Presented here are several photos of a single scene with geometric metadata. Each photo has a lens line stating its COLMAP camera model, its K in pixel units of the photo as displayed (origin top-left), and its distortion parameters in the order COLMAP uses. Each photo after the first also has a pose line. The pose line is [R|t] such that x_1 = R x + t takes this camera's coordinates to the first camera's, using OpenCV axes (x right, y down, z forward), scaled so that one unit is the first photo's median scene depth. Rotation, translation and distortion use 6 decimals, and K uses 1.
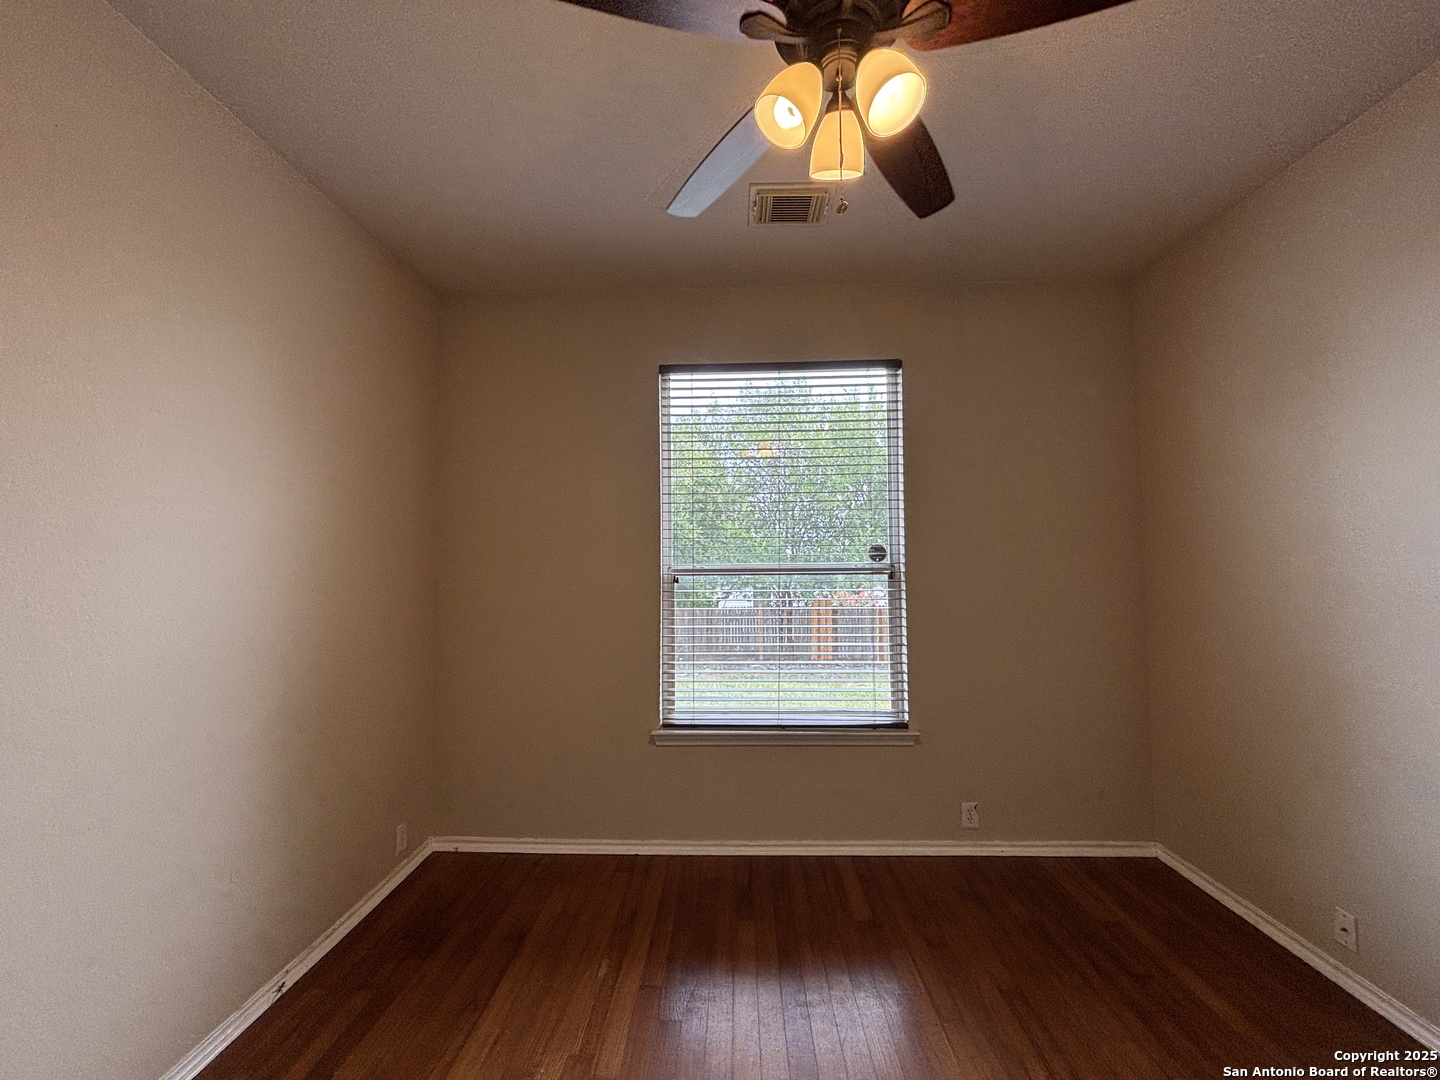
lens RADIAL K [[584.0, 0, 720.0], [0, 584.0, 540.0], [0, 0, 1]] dist [0.004704, 0.000632]
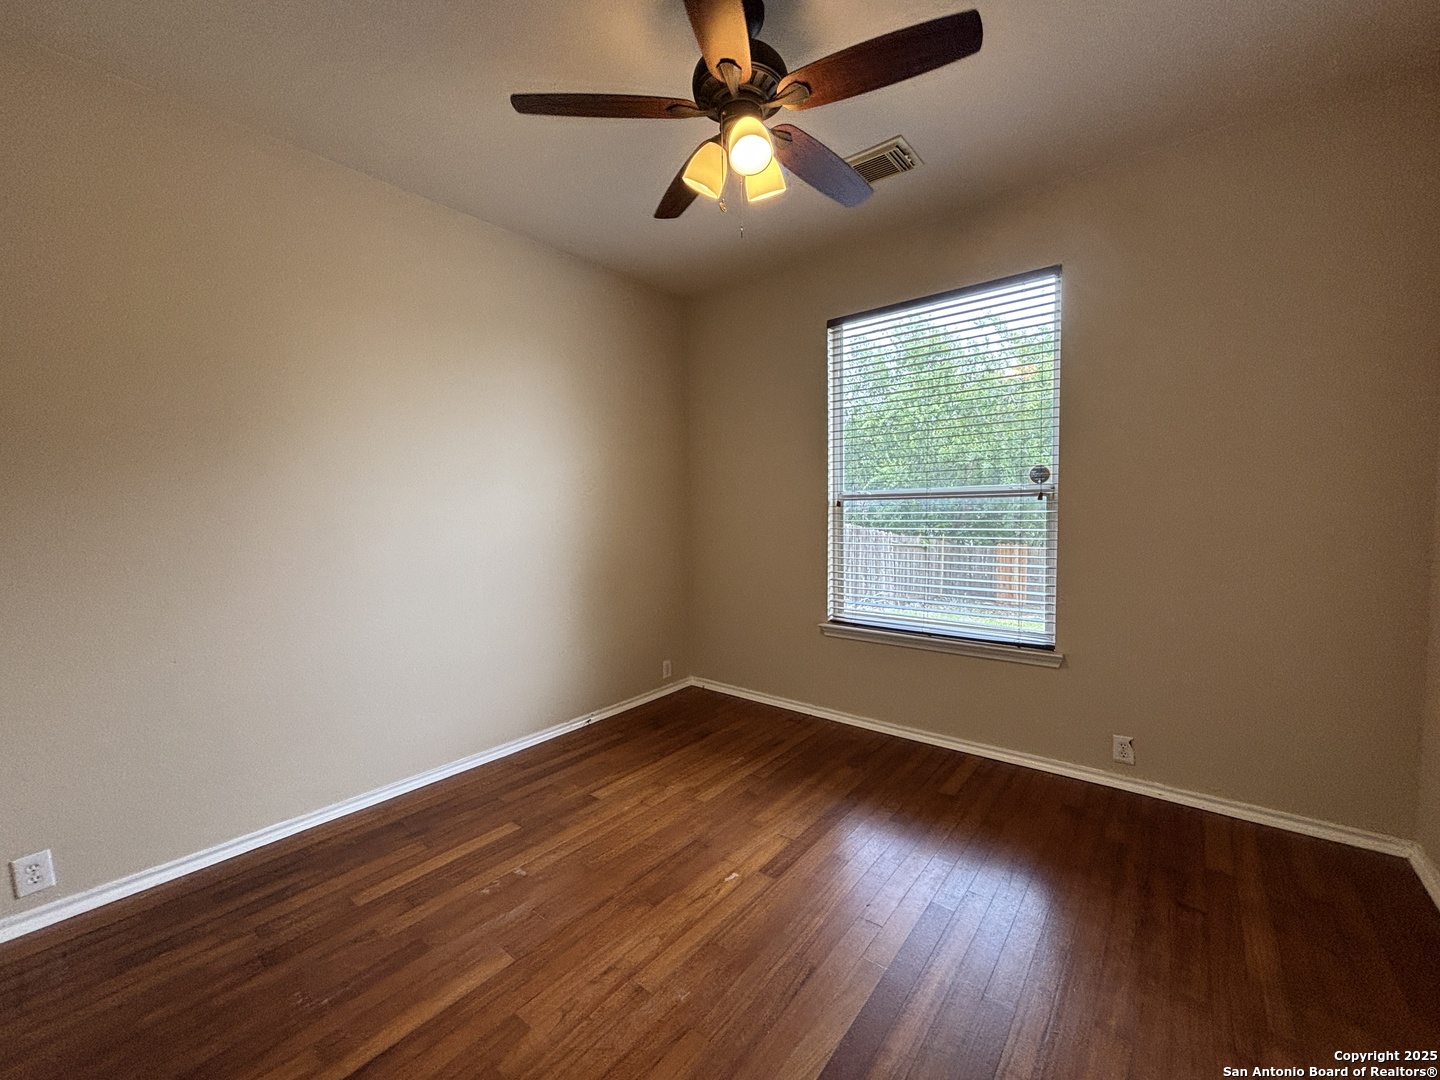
lens RADIAL K [[584.0, 0, 720.0], [0, 584.0, 540.0], [0, 0, 1]] dist [0.004704, 0.000632]
pose [[0.799012, 0.030799, -0.600526, 0.456100], [0.033760, 0.994815, 0.095938, 0.020519], [0.600367, -0.096929, 0.793829, -0.108697]]
